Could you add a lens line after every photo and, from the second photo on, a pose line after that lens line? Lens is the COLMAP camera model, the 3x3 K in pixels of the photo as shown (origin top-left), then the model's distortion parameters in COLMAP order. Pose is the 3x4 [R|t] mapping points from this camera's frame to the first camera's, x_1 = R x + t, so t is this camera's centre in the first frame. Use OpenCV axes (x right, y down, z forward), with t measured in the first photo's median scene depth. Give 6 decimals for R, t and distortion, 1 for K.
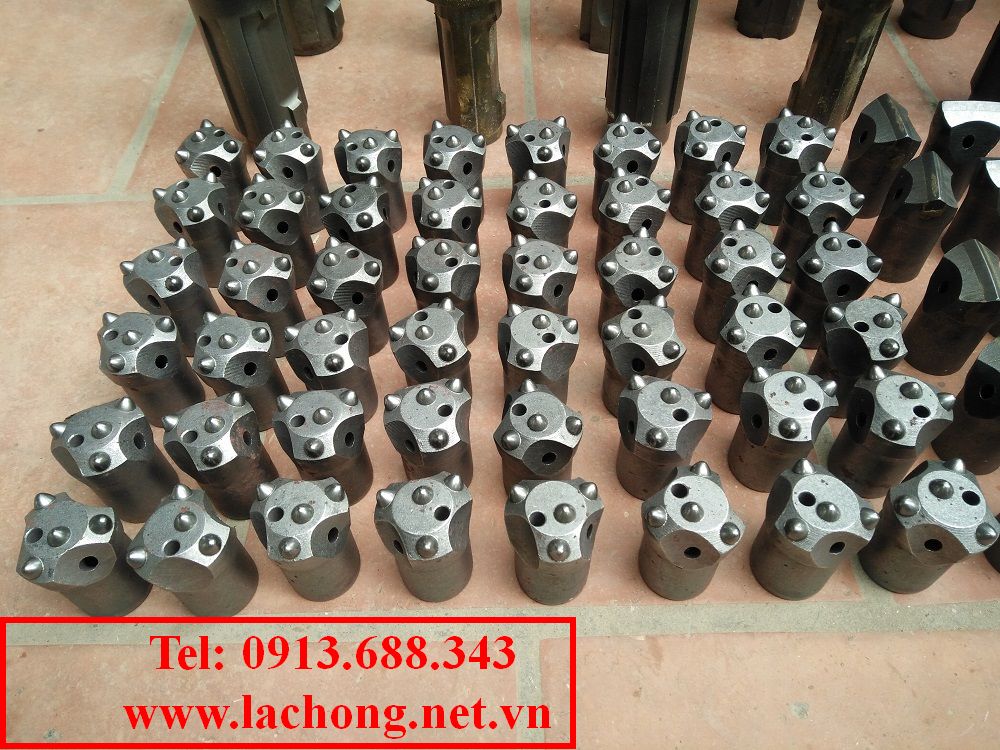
lens RADIAL K [[734.1, 0, 485.5], [0, 734.1, 343.7], [0, 0, 1]] dist [0.014464, -0.013538]
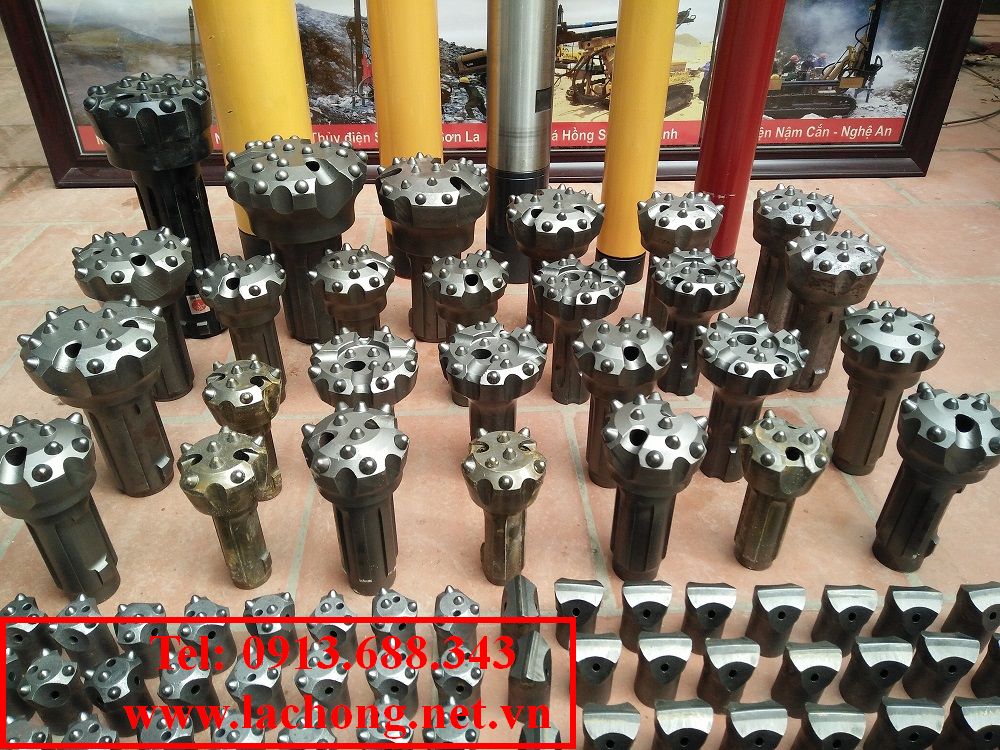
lens RADIAL K [[734.1, 0, 487.8], [0, 734.1, 348.9], [0, 0, 1]] dist [0.014464, -0.013538]
pose [[0.998284, 0.003708, 0.058445, 0.393767], [0.015138, 0.947733, -0.318706, -0.295670], [-0.056572, 0.319044, 0.946050, -0.457868]]
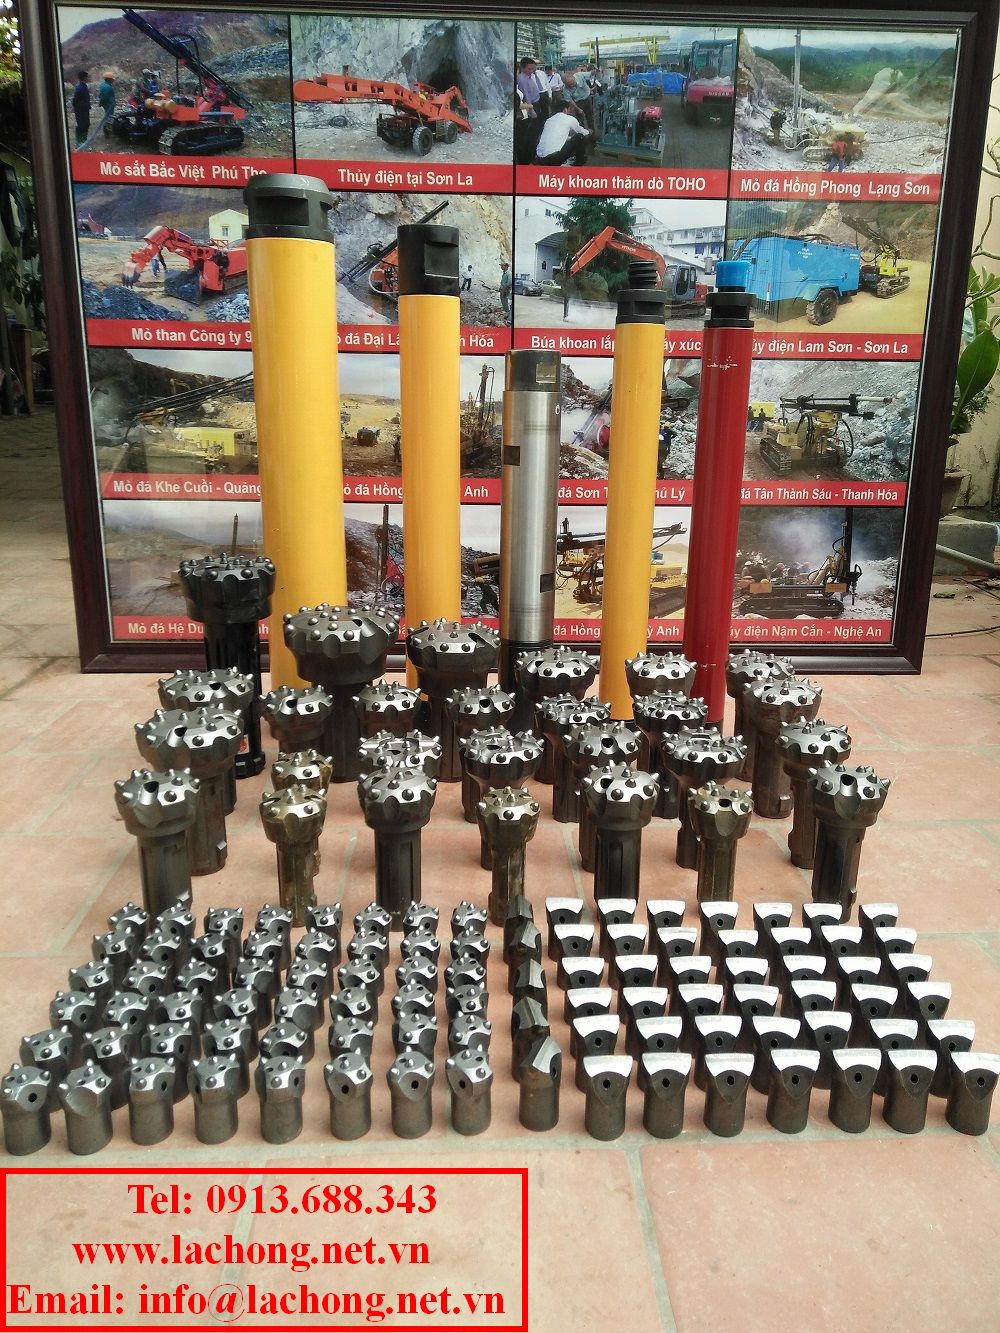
lens RADIAL K [[978.5, 0, 504.7], [0, 978.5, 661.7], [0, 0, 1]] dist [0.014464, -0.013538]
pose [[0.997711, 0.037030, 0.056586, 0.346993], [0.004374, 0.799671, -0.600422, 0.640315], [-0.067484, 0.599295, 0.797678, -1.245426]]
